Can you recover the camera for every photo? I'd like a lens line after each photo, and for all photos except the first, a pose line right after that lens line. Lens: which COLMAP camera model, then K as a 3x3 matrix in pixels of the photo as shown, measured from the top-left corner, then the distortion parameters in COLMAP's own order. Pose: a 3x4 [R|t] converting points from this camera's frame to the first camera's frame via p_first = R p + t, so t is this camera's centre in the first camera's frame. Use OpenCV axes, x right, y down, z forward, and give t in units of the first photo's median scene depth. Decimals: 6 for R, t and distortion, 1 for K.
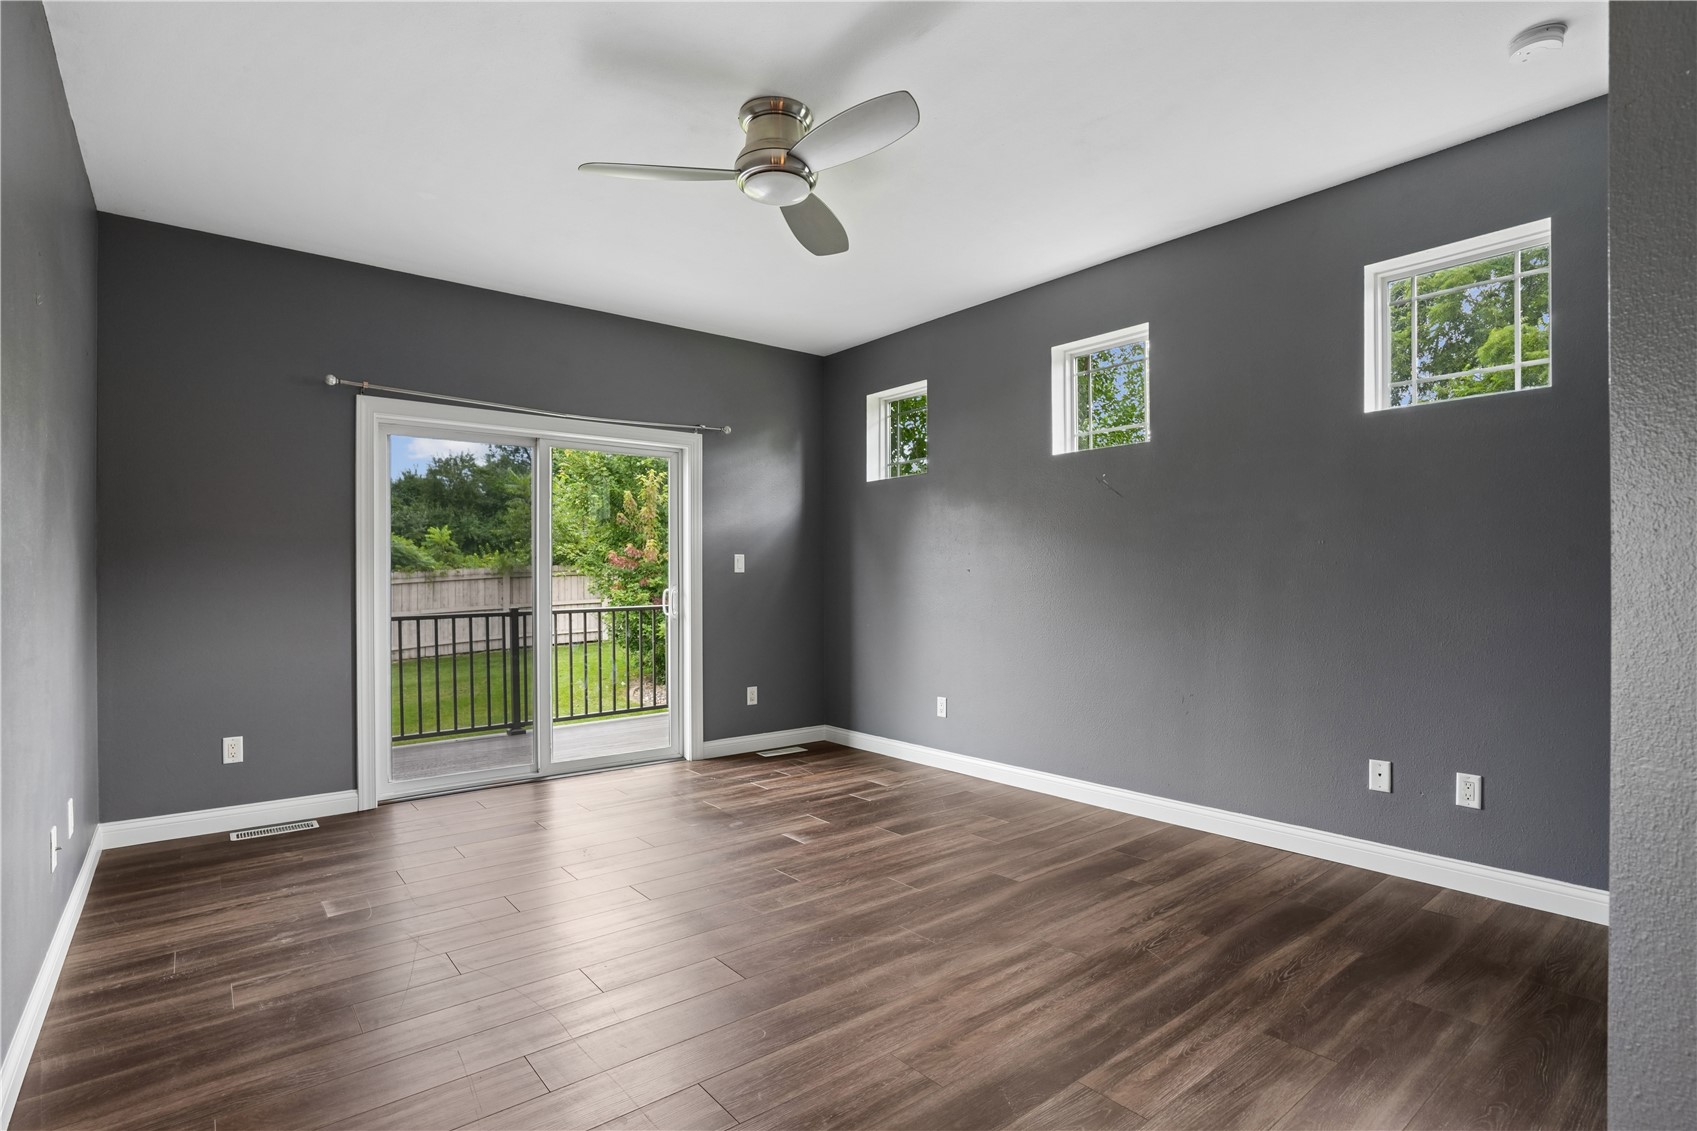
lens RADIAL K [[829.0, 0, 853.8], [0, 829.0, 580.2], [0, 0, 1]] dist [-0.002403, 0.000183]
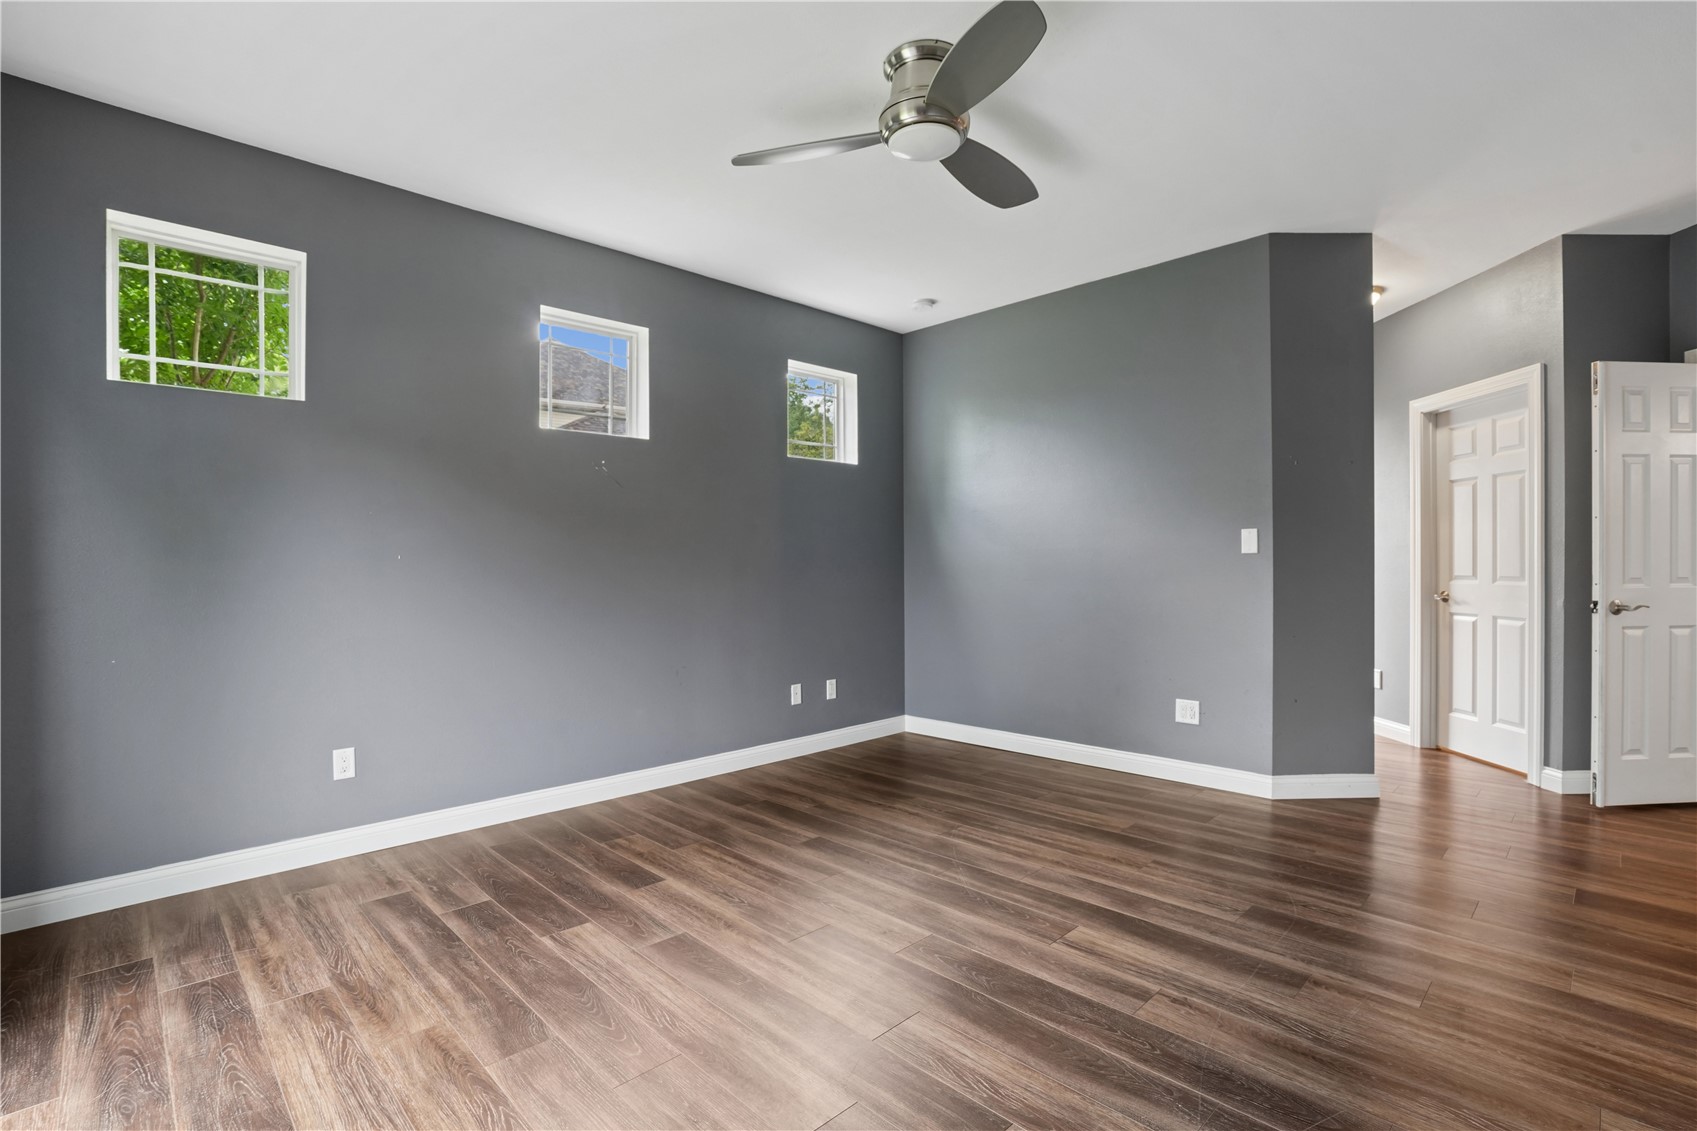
lens RADIAL K [[790.5, 0, 853.0], [0, 790.5, 562.0], [0, 0, 1]] dist [-0.027193, 0.000780]
pose [[-0.090314, 0.011339, 0.995849, -0.787637], [0.005366, 0.999926, -0.010899, 0.004905], [-0.995899, 0.004360, -0.090368, 0.953683]]
